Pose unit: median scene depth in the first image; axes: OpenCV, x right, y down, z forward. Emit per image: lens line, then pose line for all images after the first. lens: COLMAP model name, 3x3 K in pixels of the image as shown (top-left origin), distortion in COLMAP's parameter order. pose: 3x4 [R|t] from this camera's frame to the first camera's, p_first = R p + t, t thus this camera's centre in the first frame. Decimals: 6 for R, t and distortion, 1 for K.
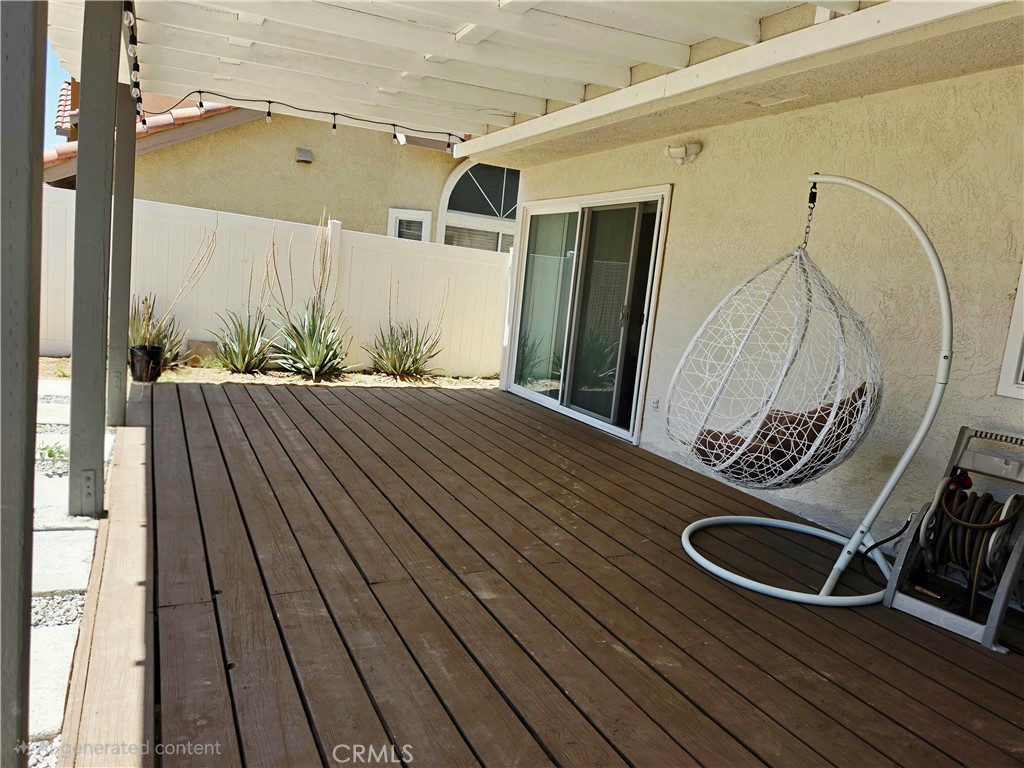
lens RADIAL K [[752.4, 0, 512.0], [0, 752.4, 384.0], [0, 0, 1]] dist [0.008814, 0.005856]
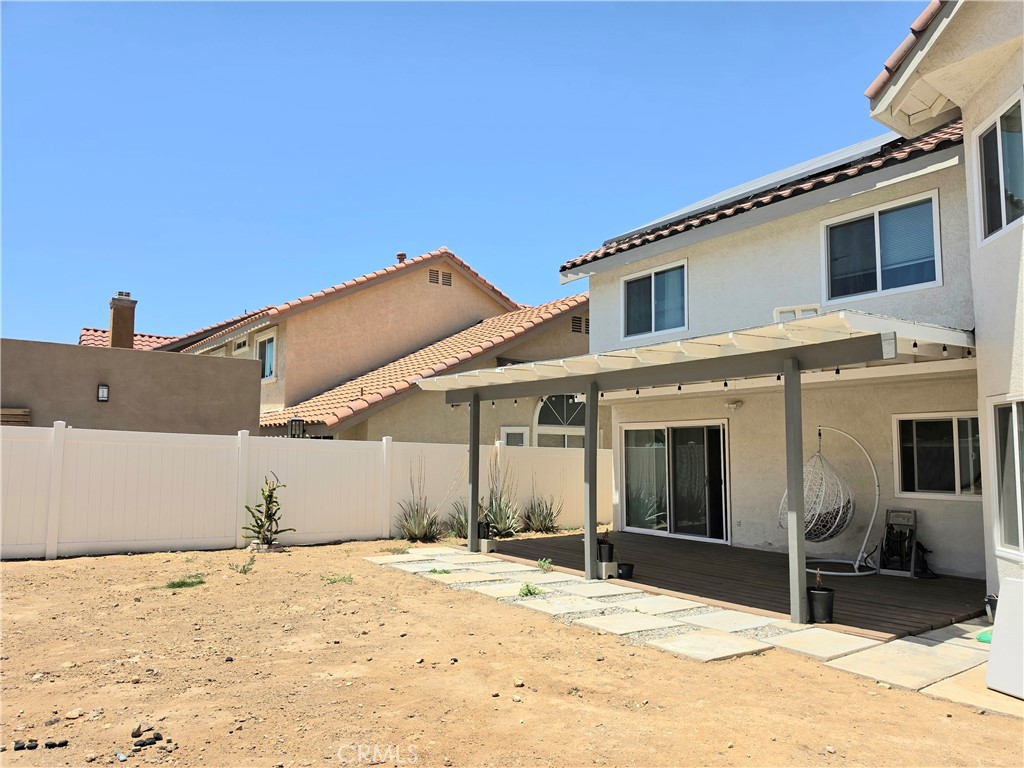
lens RADIAL K [[688.9, 0, 512.0], [0, 688.9, 384.0], [0, 0, 1]] dist [-0.003564, -0.002233]
pose [[0.989366, -0.081014, 0.120795, -0.519537], [0.106953, 0.968064, -0.226746, 0.016685], [-0.098567, 0.237254, 0.966434, -0.714509]]
